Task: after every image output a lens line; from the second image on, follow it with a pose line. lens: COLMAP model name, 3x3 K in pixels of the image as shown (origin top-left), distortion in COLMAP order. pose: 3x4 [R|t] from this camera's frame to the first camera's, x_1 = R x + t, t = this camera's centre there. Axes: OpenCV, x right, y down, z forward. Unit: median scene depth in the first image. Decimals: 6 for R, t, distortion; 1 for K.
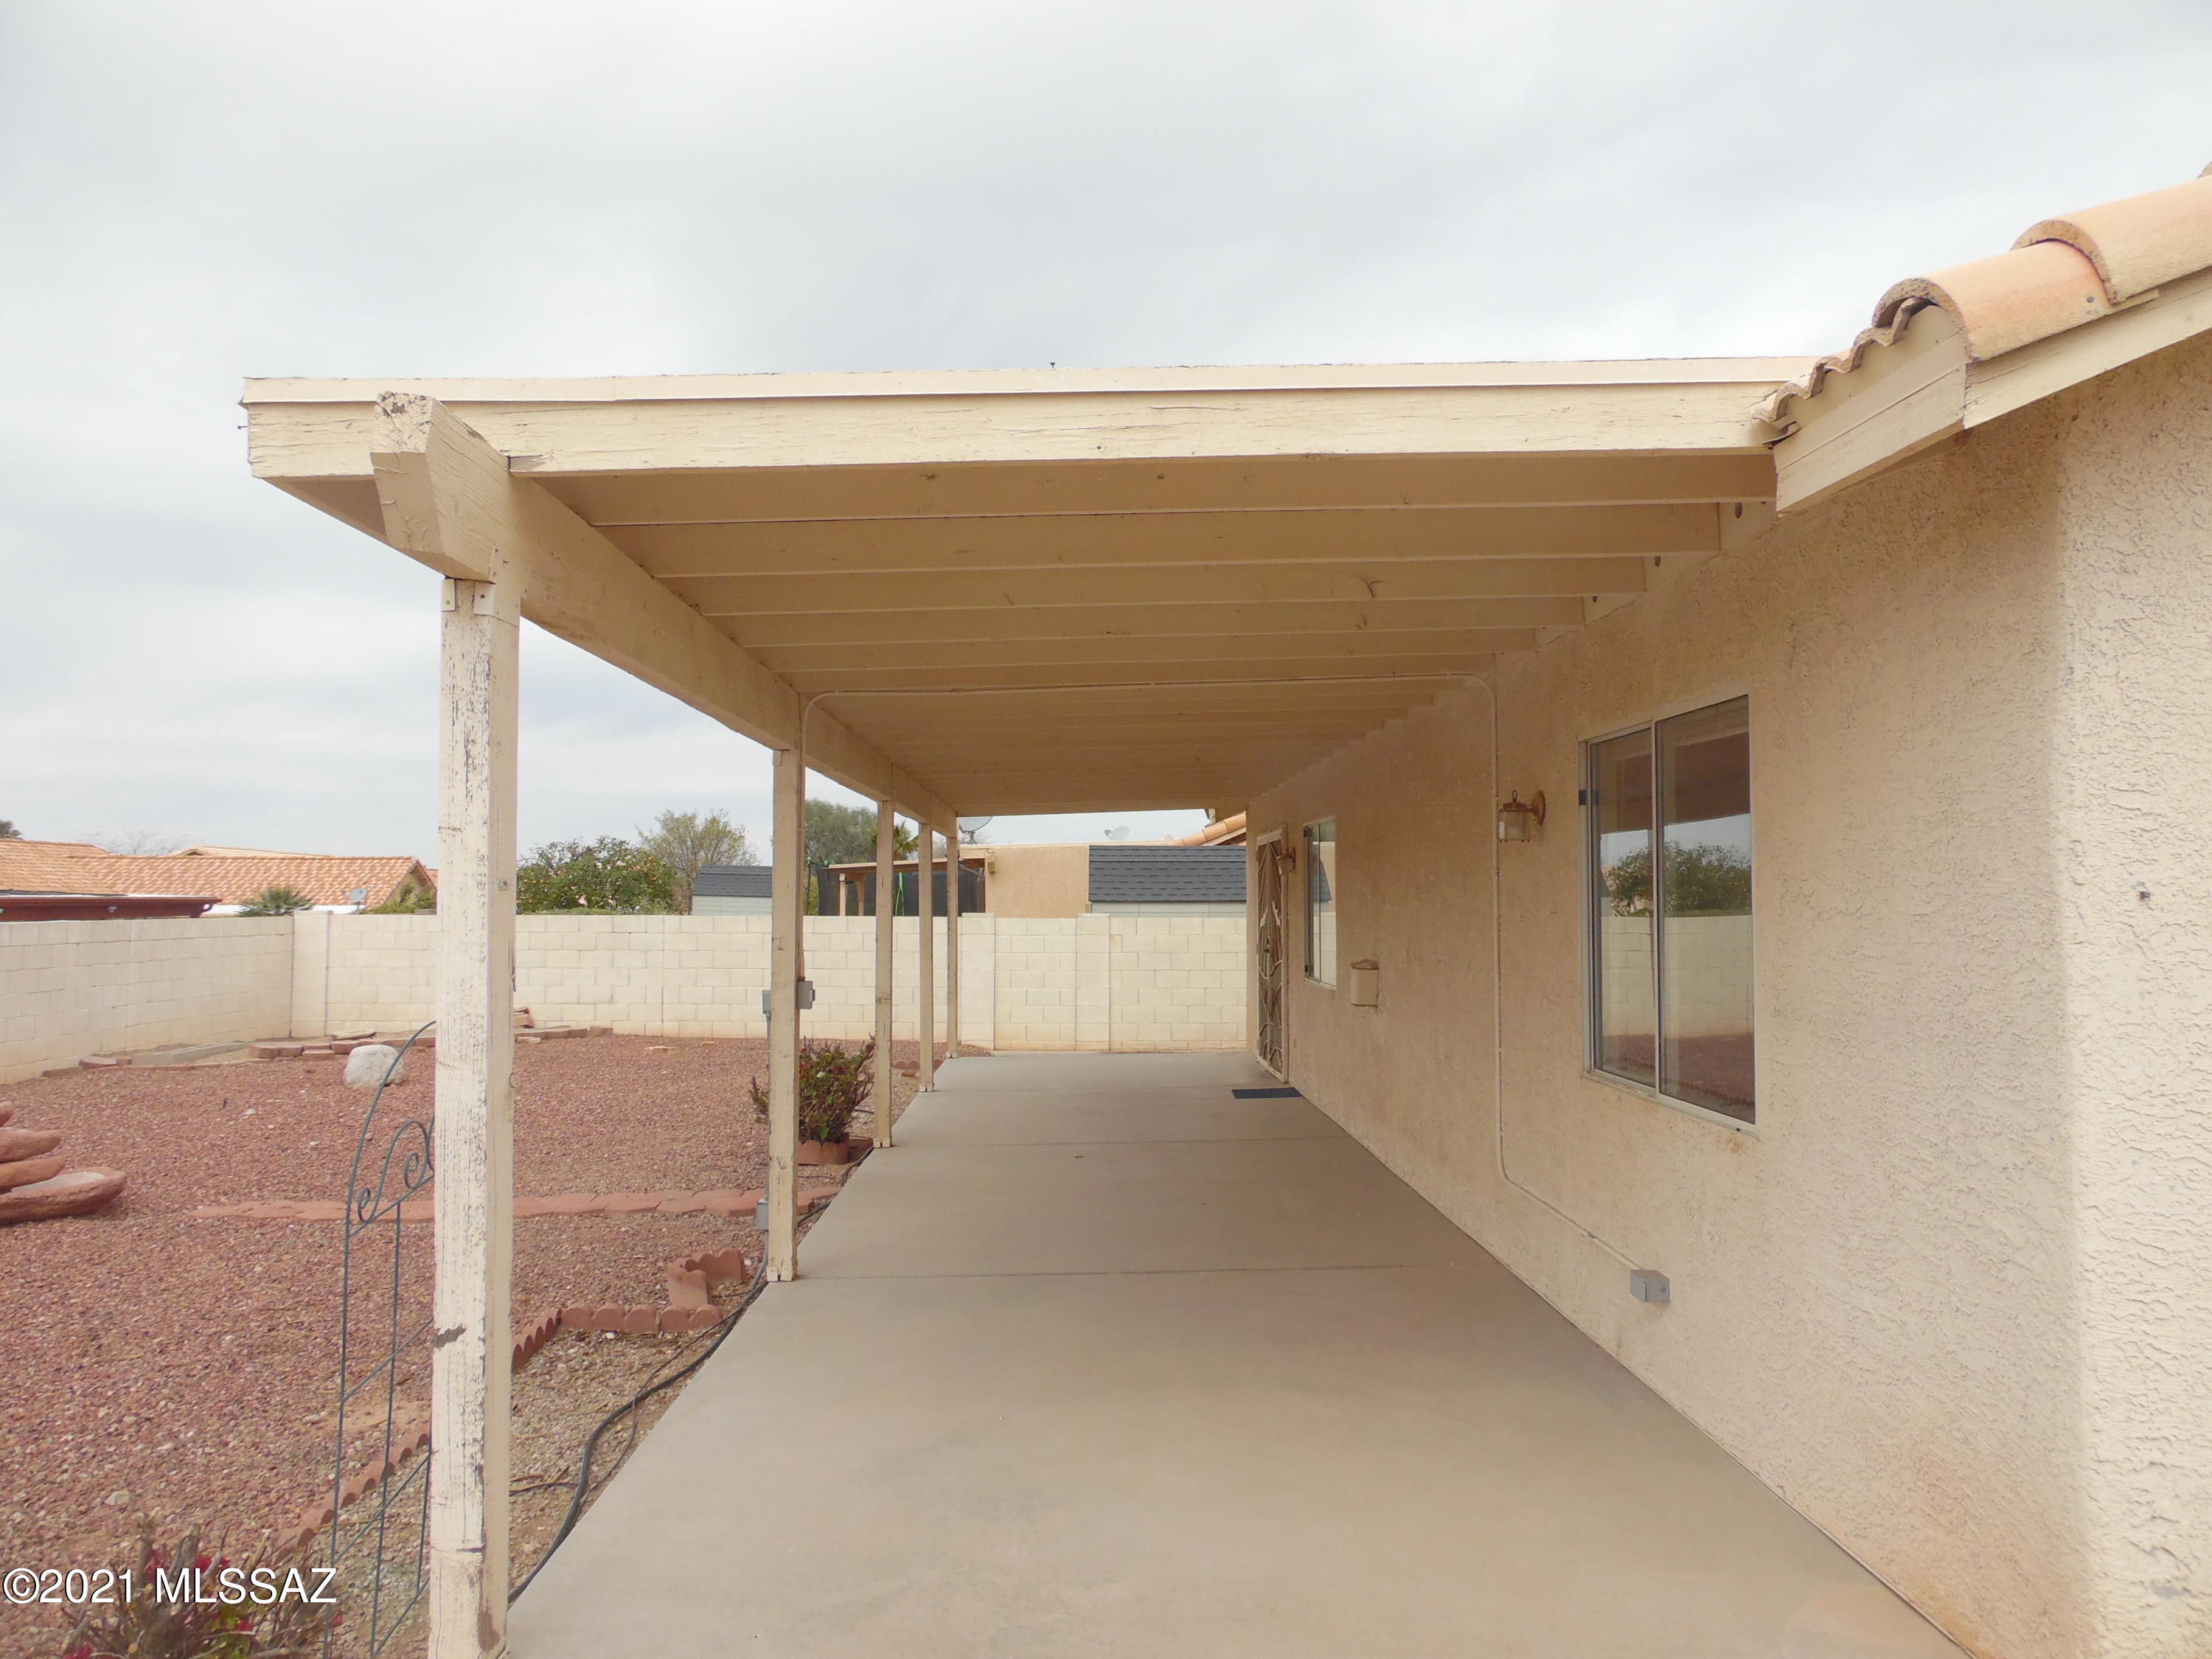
lens RADIAL K [[1674.9, 0, 1106.1], [0, 1674.9, 815.9], [0, 0, 1]] dist [-0.018154, 0.058278]
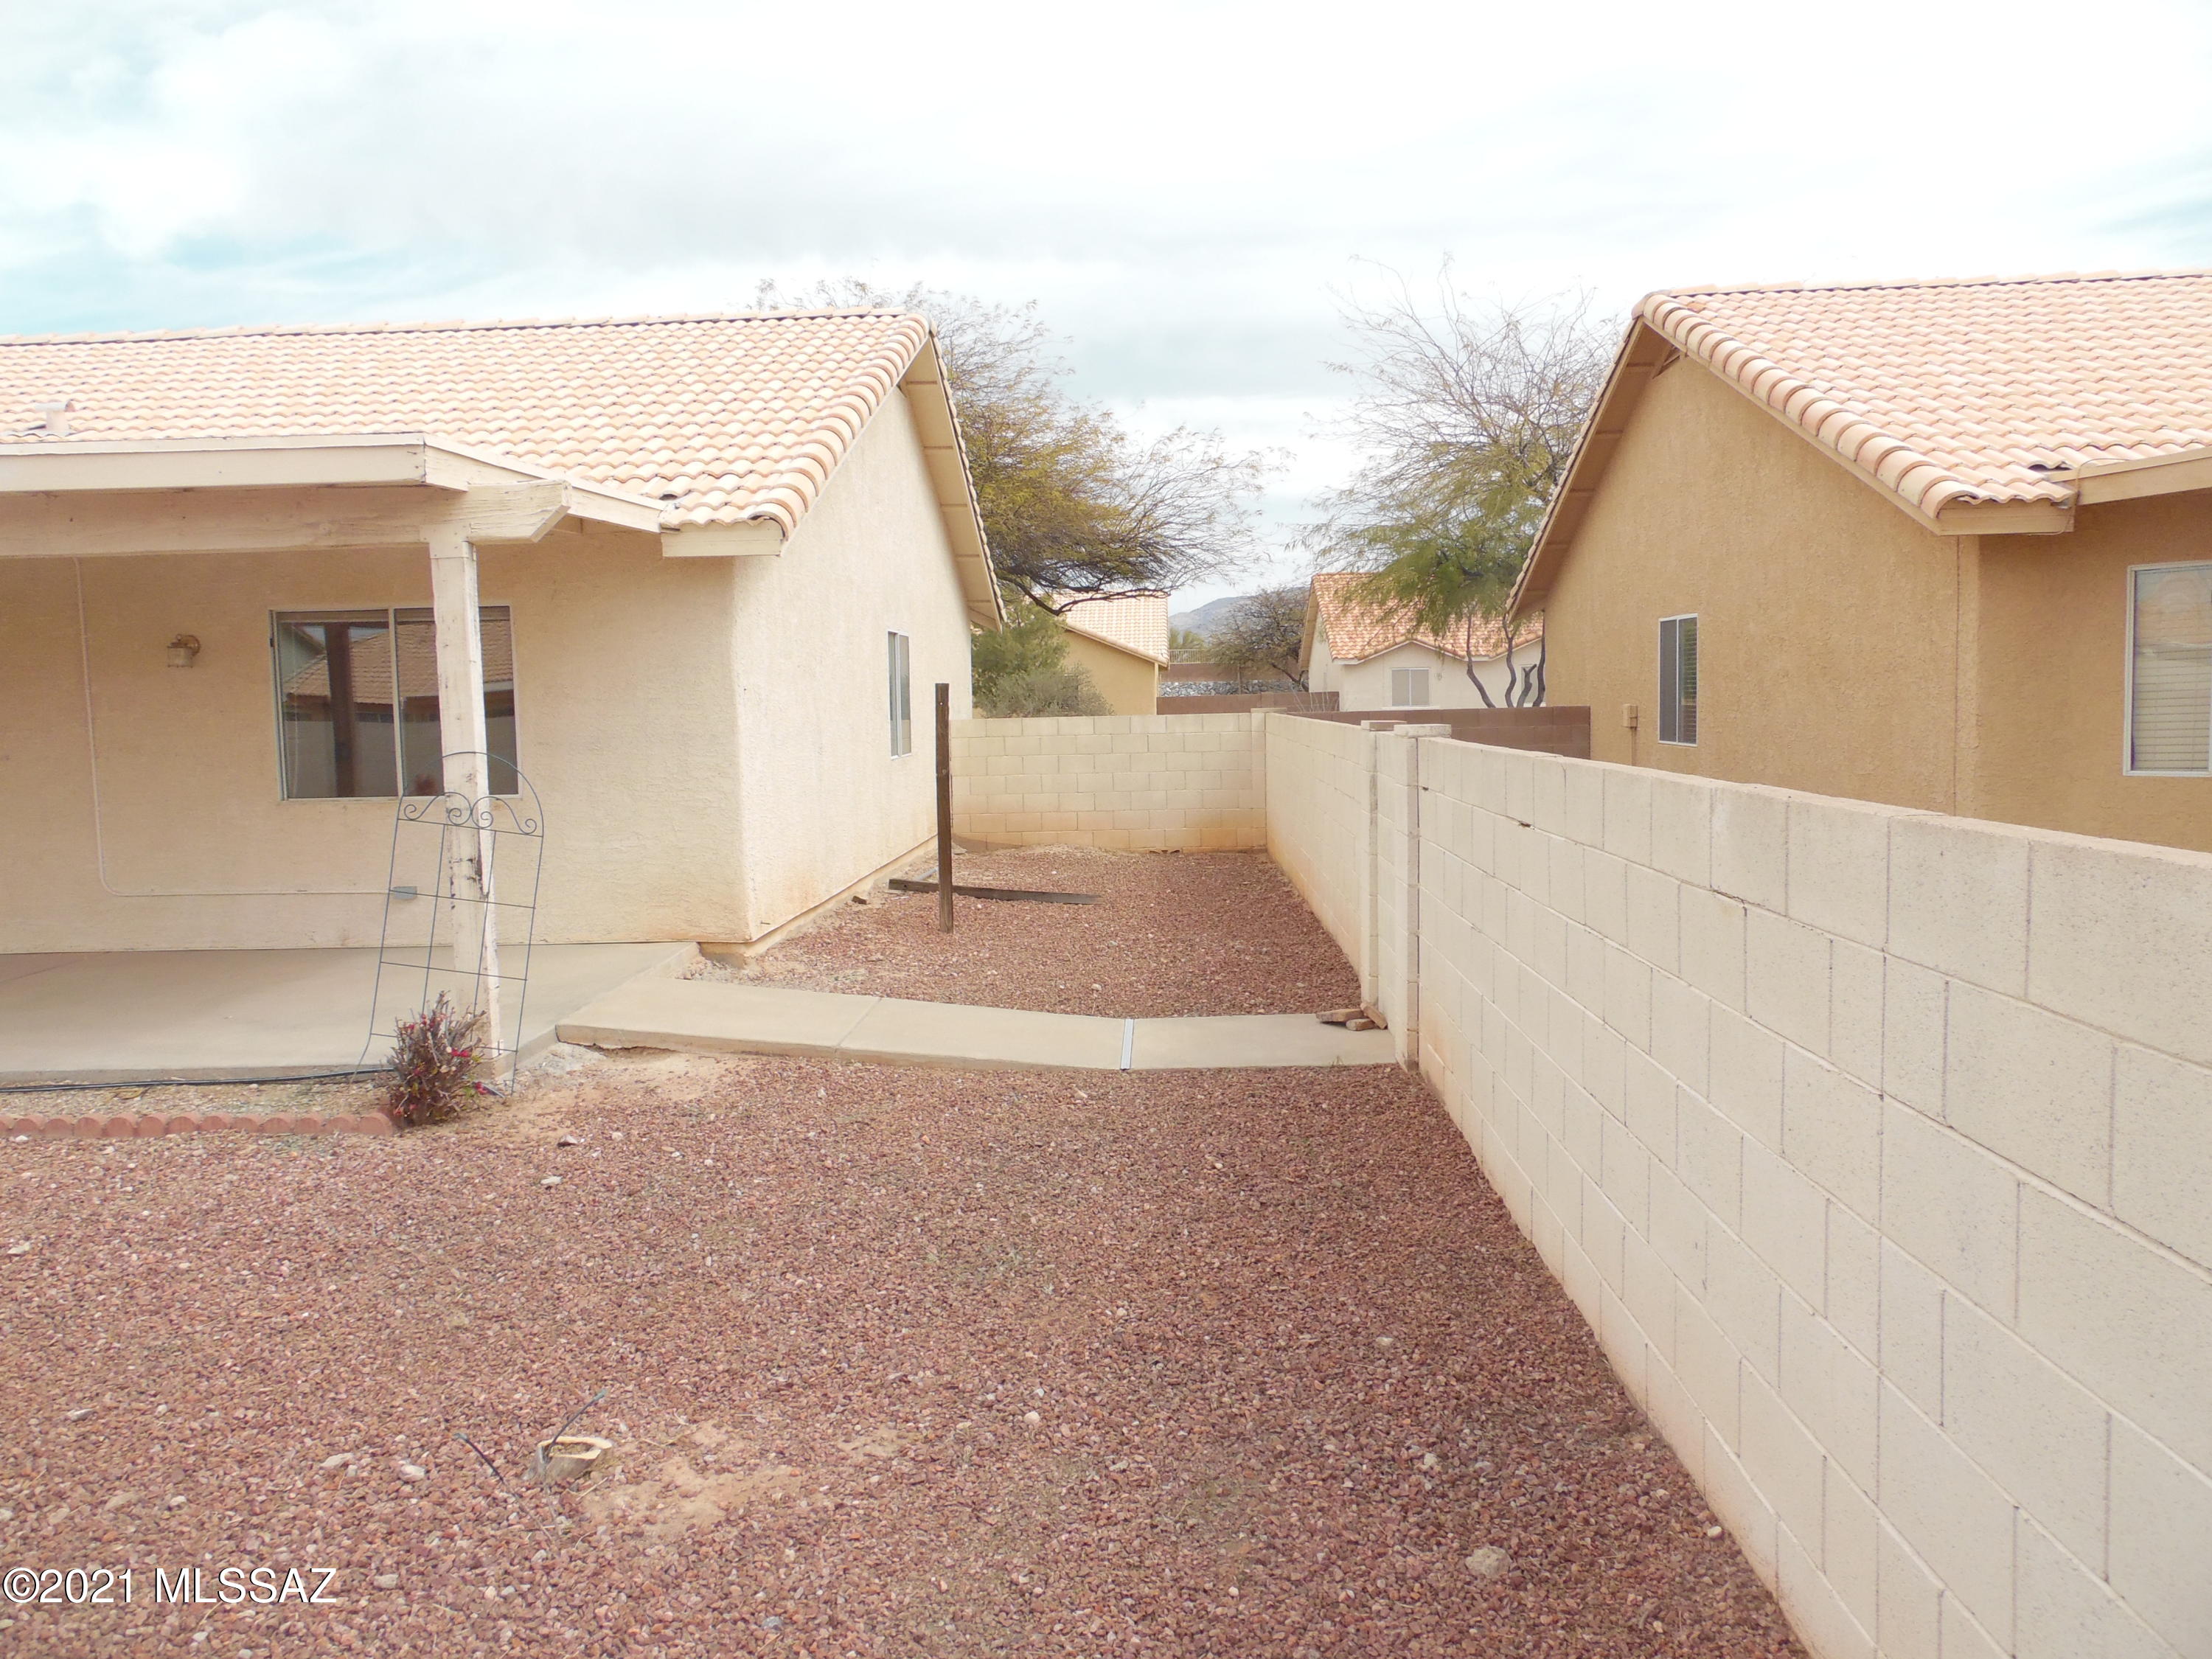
lens RADIAL K [[1674.9, 0, 1106.1], [0, 1674.9, 815.9], [0, 0, 1]] dist [-0.018154, 0.058278]
pose [[0.082393, -0.080859, 0.993314, -2.331924], [-0.025969, 0.996190, 0.083248, 0.000981], [-0.996262, -0.032654, 0.079979, 0.004744]]
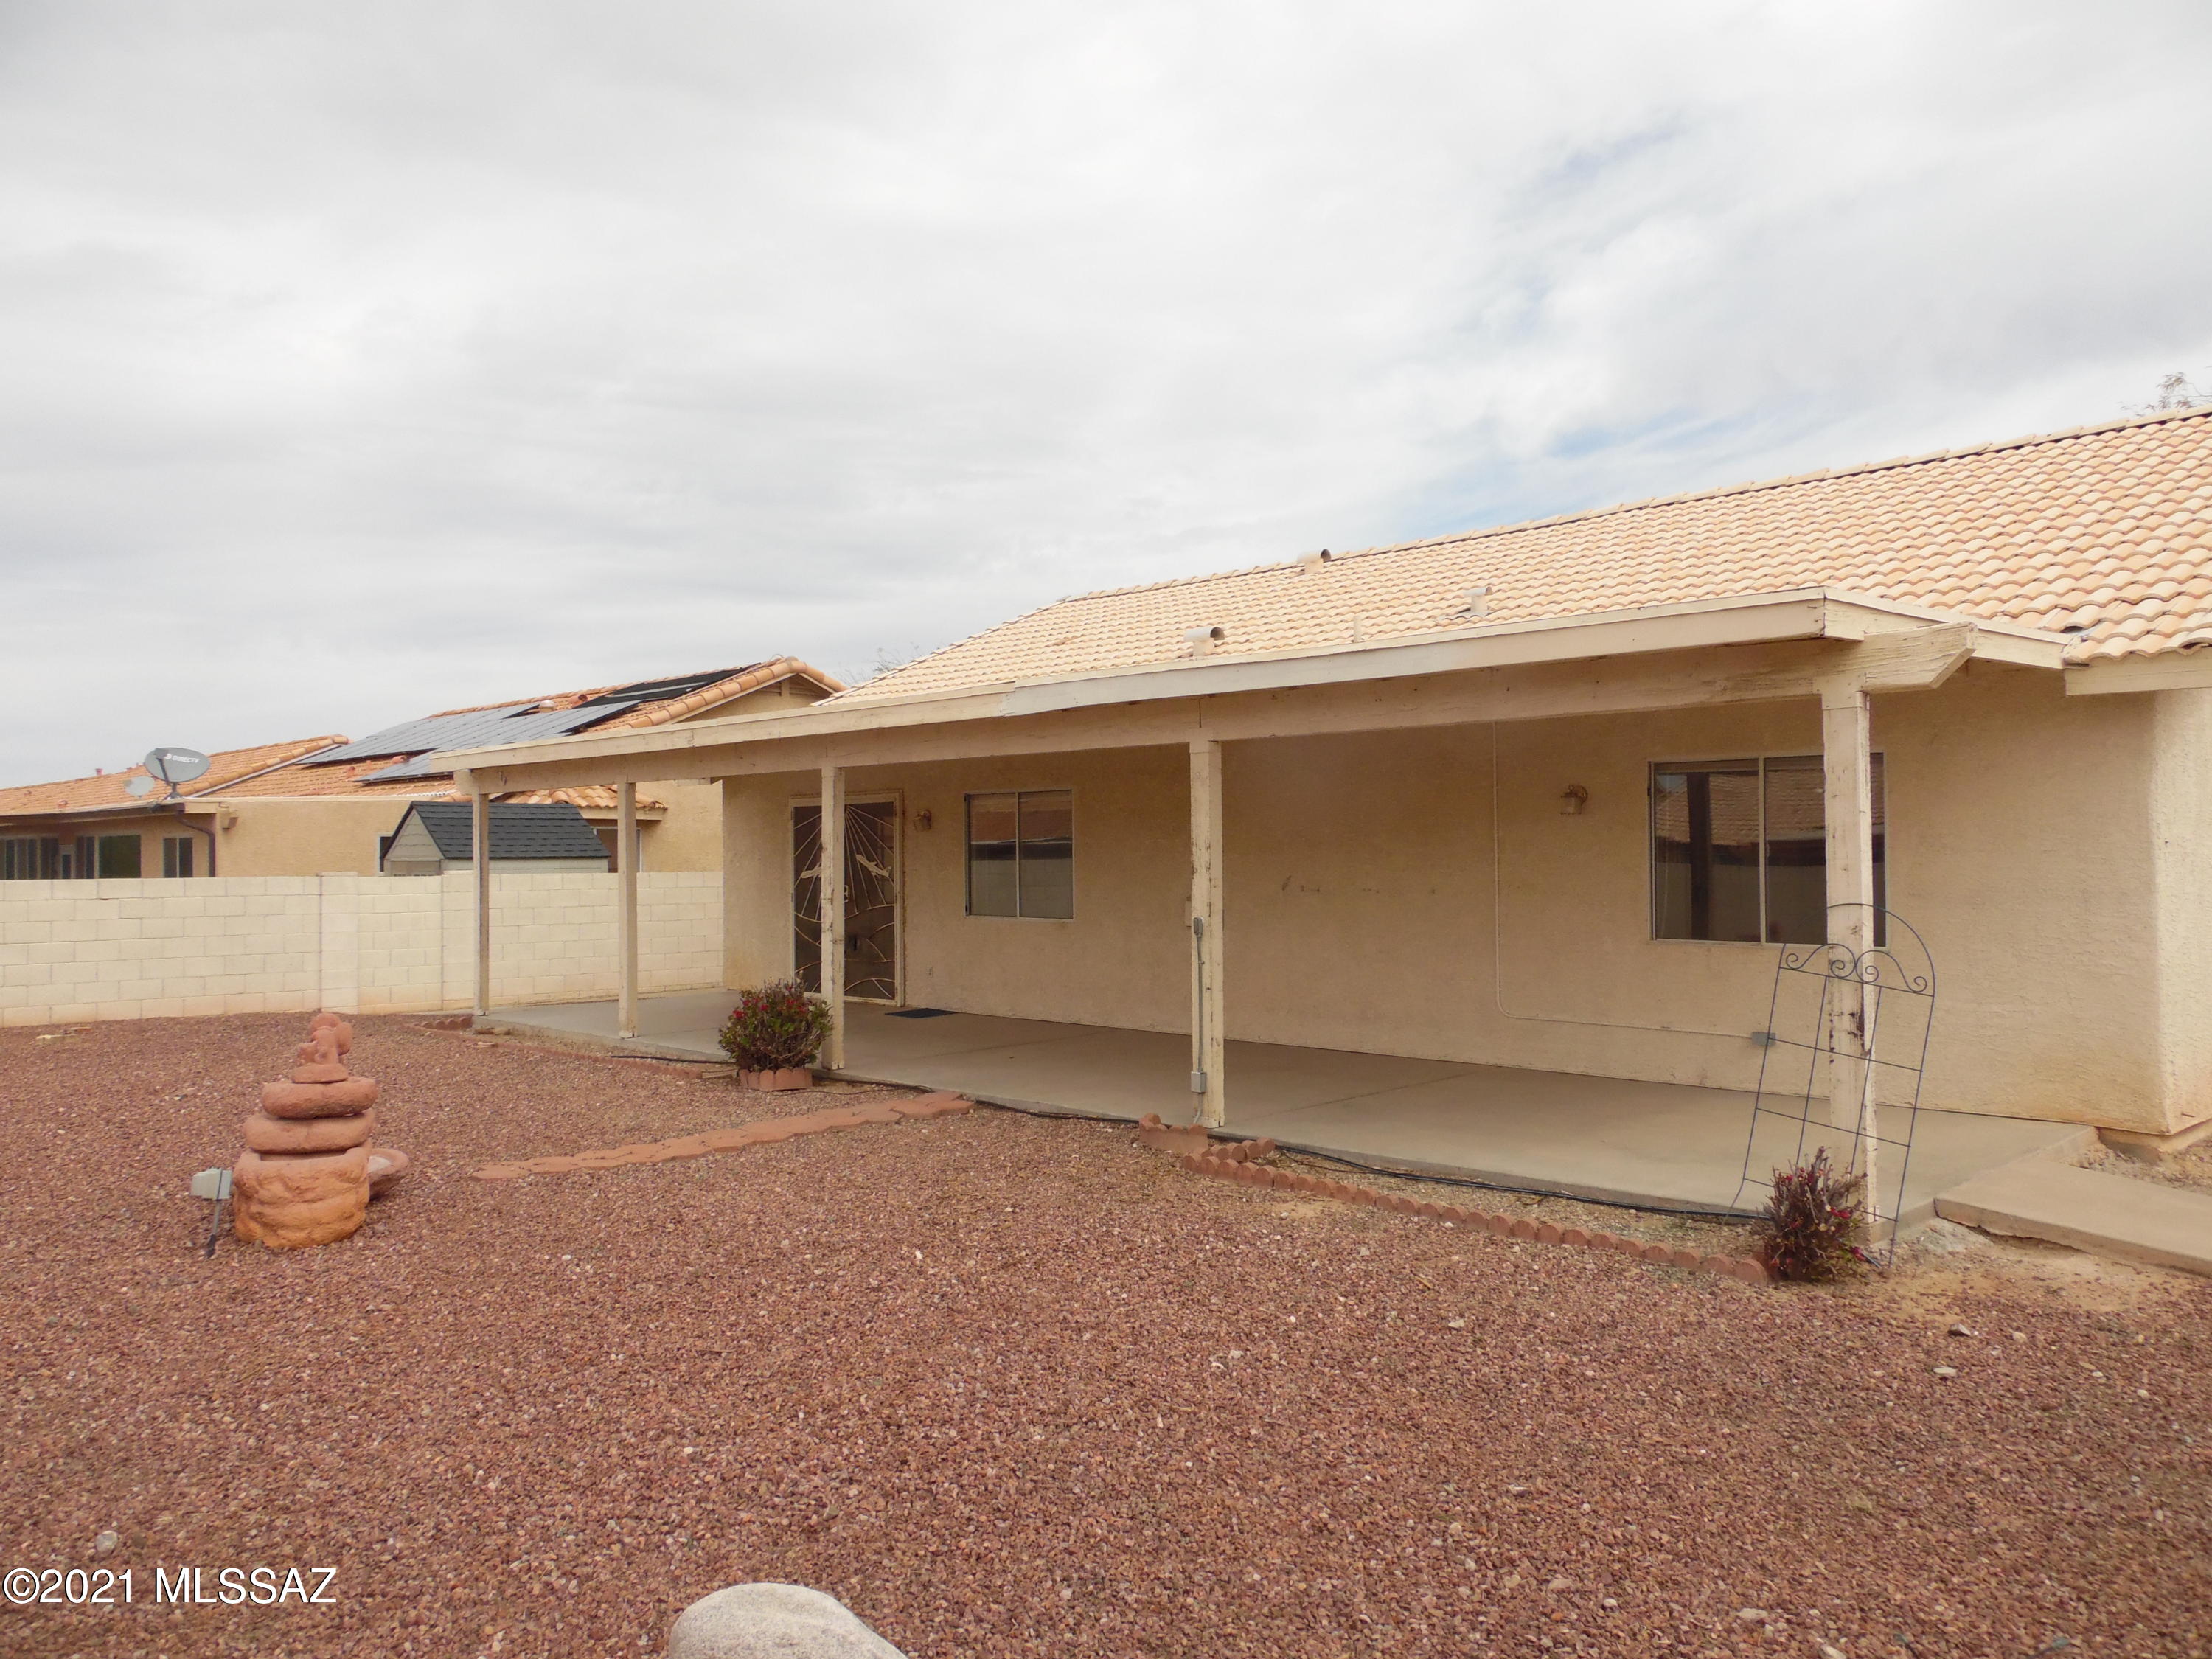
lens RADIAL K [[1674.9, 0, 1106.1], [0, 1674.9, 815.9], [0, 0, 1]] dist [-0.018154, 0.058278]
pose [[0.742368, 0.005674, 0.669968, -2.367739], [-0.023708, 0.999560, 0.017804, -0.005808], [-0.669572, -0.029101, 0.742177, 0.060765]]
